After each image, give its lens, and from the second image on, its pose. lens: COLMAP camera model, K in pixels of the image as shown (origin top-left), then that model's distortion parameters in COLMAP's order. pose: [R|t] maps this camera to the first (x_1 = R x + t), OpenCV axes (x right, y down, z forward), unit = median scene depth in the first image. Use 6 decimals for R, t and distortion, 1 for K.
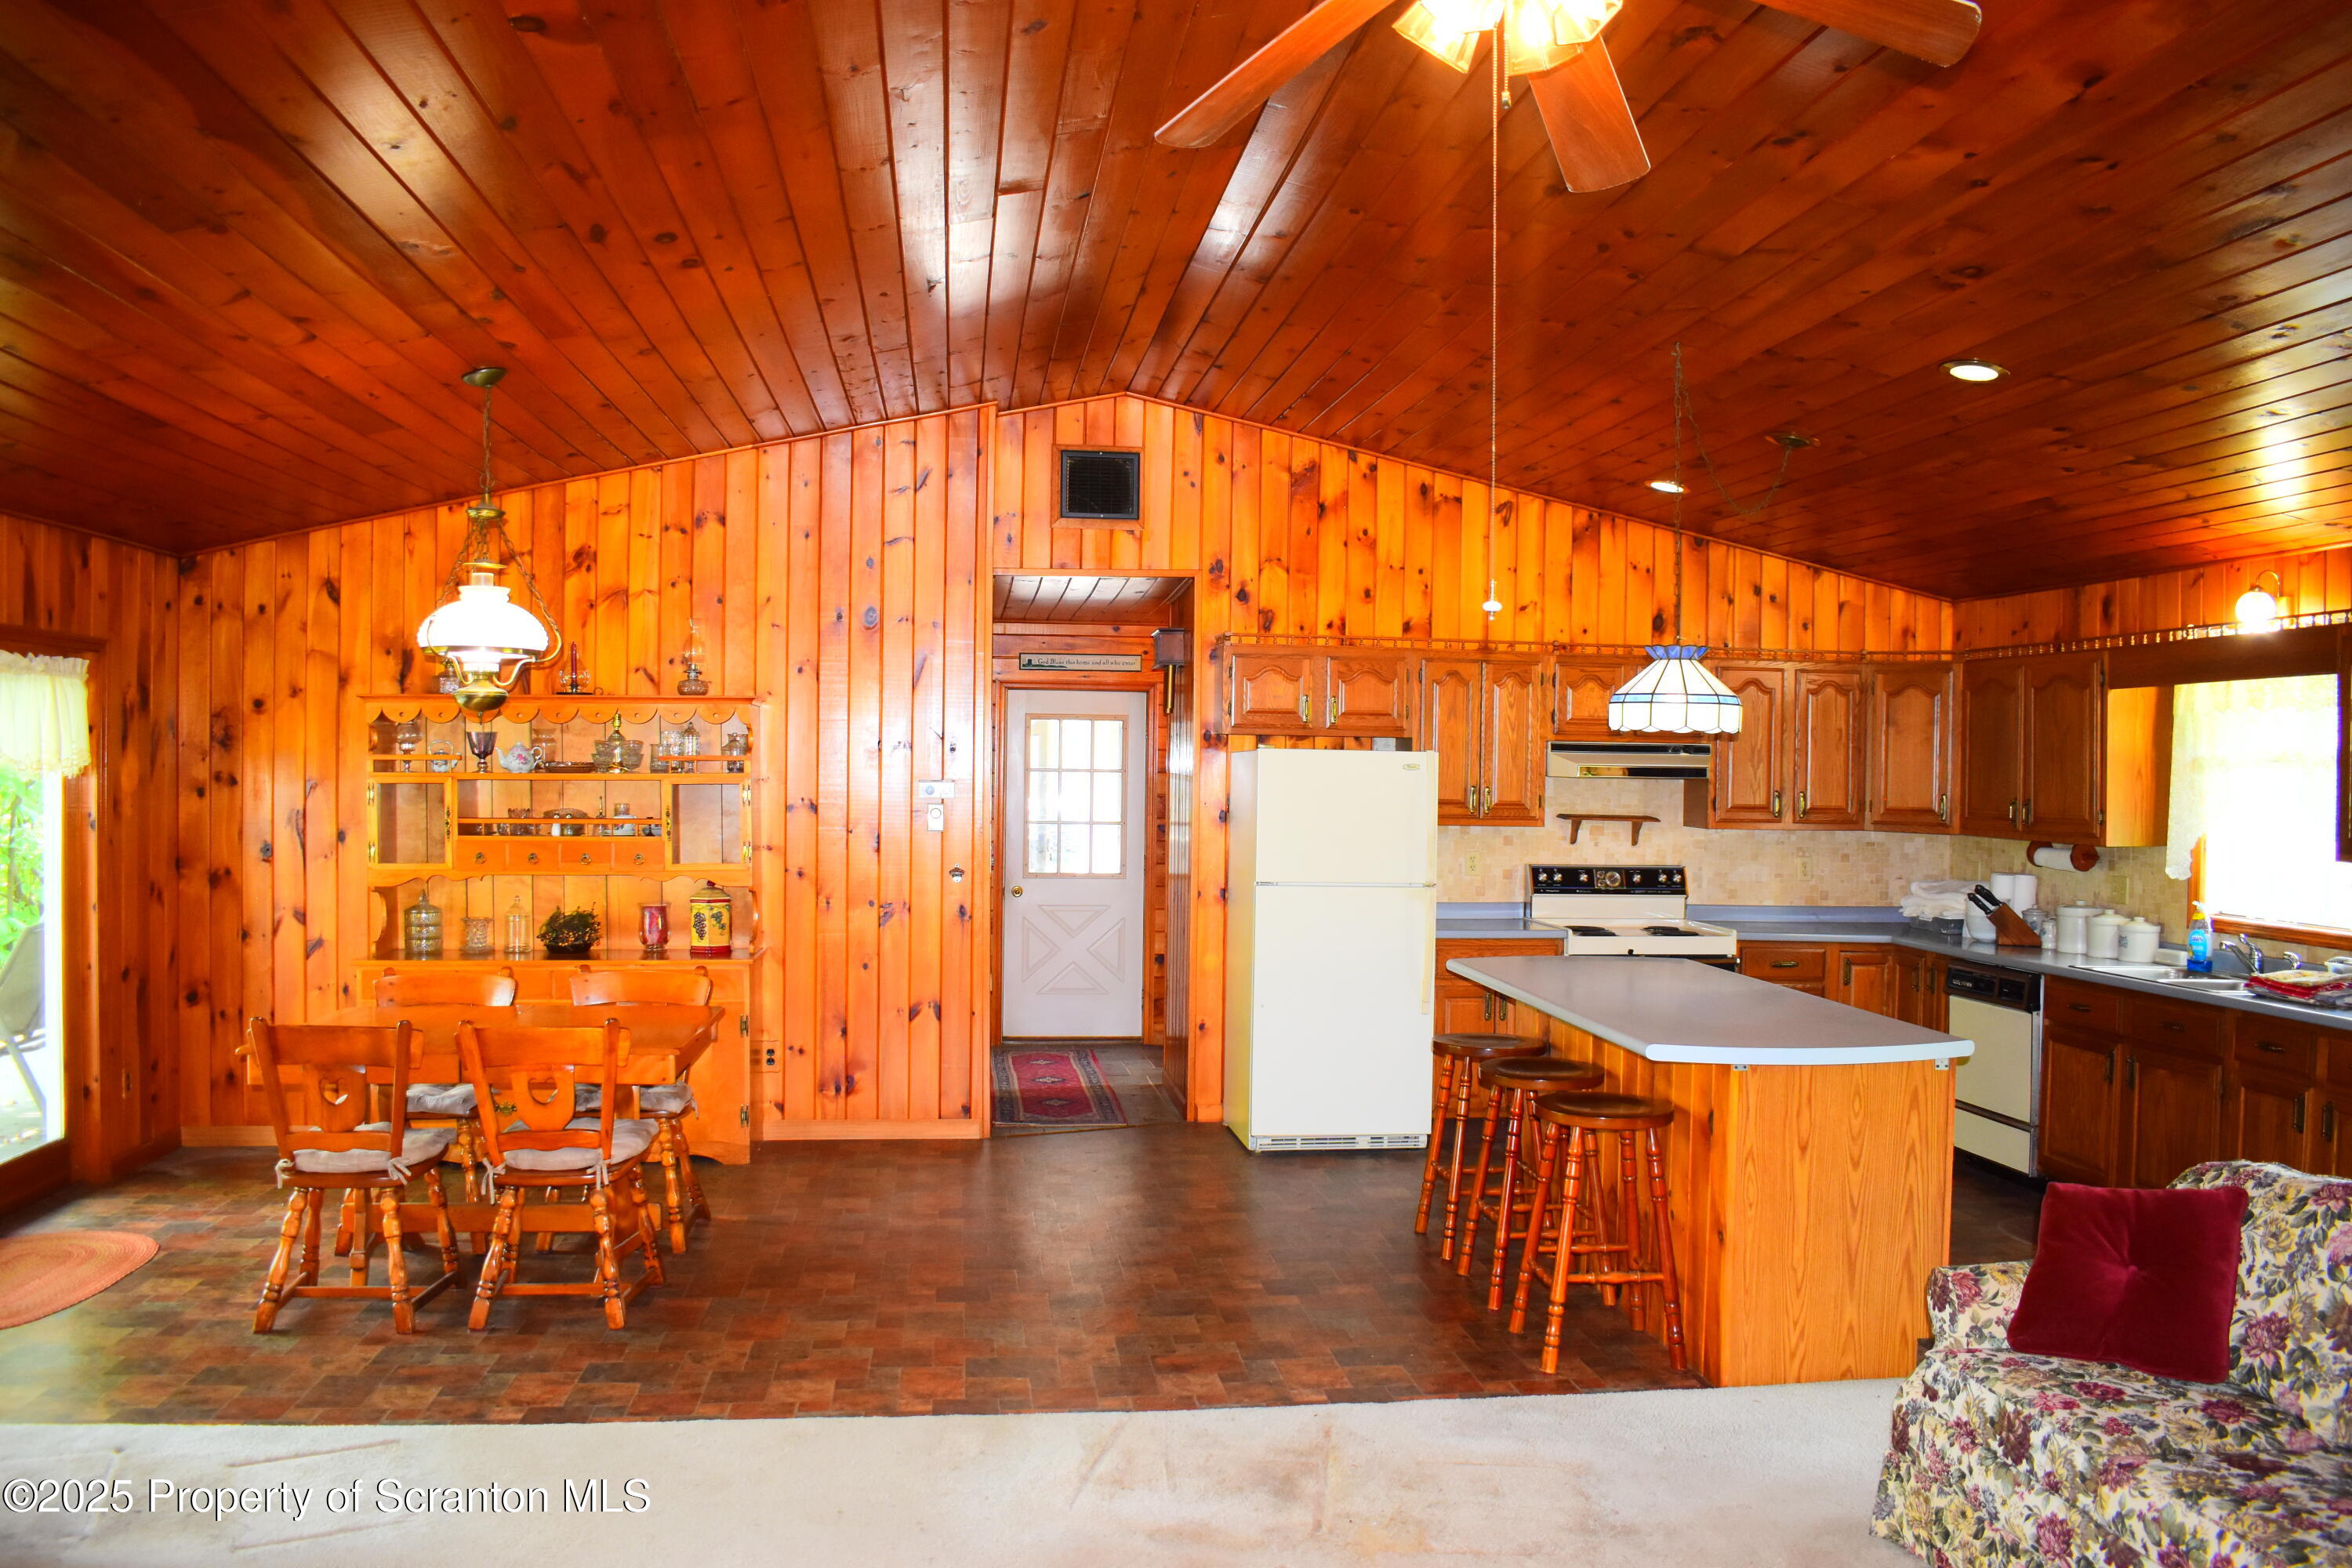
lens RADIAL K [[1800.3, 0, 1176.0], [0, 1800.3, 784.0], [0, 0, 1]] dist [-0.086767, 0.003007]
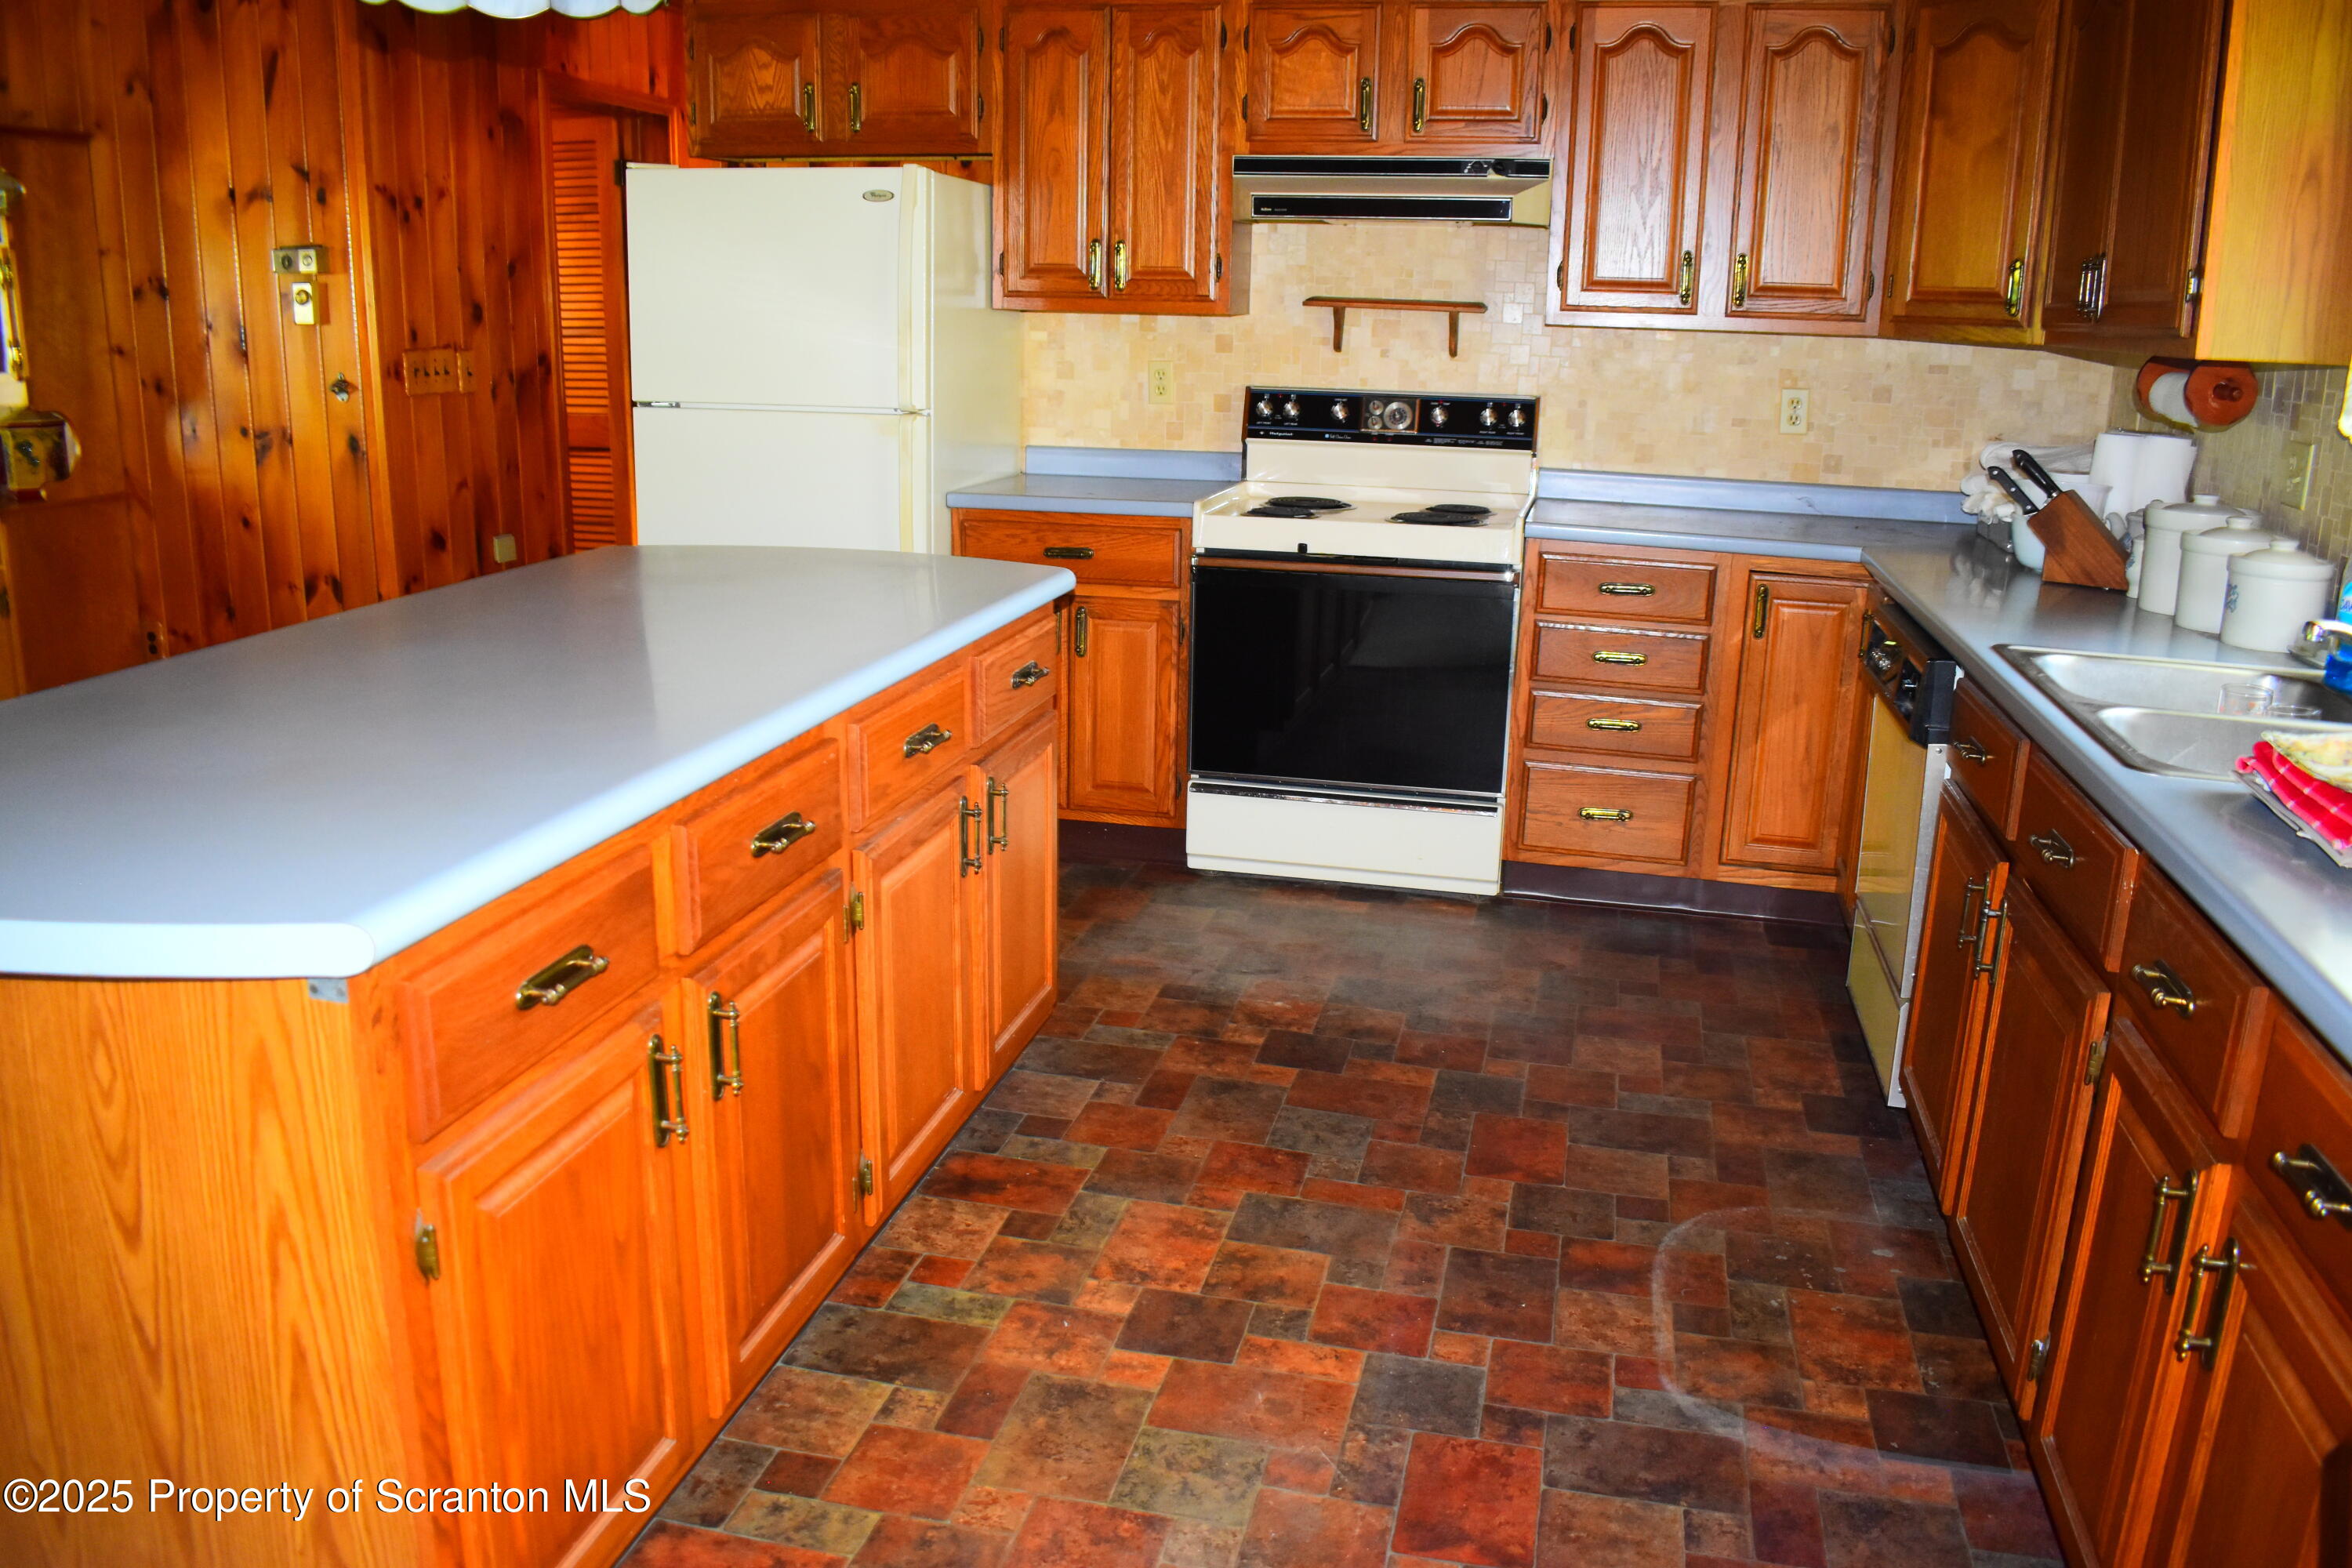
lens RADIAL K [[1800.3, 0, 1176.0], [0, 1800.3, 784.0], [0, 0, 1]] dist [-0.086767, 0.003007]
pose [[0.940696, 0.089790, -0.327152, 0.374860], [-0.008303, 0.970143, 0.242391, 0.029712], [0.339148, -0.225300, 0.913355, 0.444193]]
